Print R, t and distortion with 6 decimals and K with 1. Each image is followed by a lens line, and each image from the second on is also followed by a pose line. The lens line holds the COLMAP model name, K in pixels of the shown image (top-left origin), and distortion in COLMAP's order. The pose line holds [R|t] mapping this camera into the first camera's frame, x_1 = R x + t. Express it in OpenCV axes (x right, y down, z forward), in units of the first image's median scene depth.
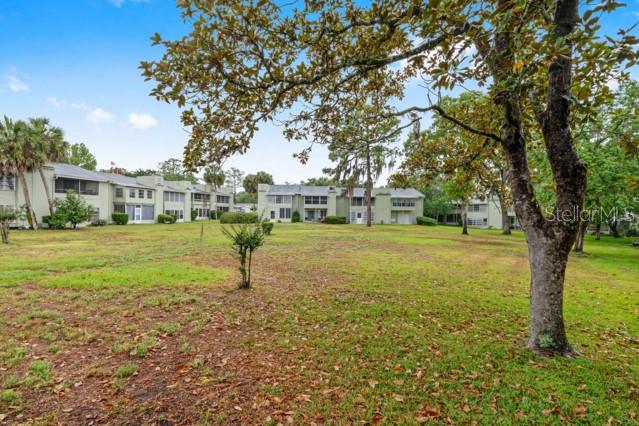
lens RADIAL K [[316.3, 0, 319.5], [0, 316.3, 213.0], [0, 0, 1]] dist [-0.001737, -0.000389]
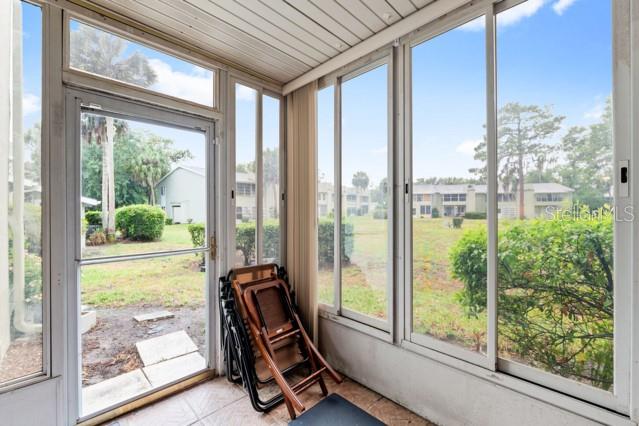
lens RADIAL K [[271.7, 0, 318.0], [0, 271.7, 212.1], [0, 0, 1]] dist [-0.004062, -0.000545]
pose [[0.944113, -0.012415, -0.329389, -0.150927], [0.014635, 0.999884, 0.004261, -0.001154], [0.329298, -0.008844, 0.944185, -0.056606]]
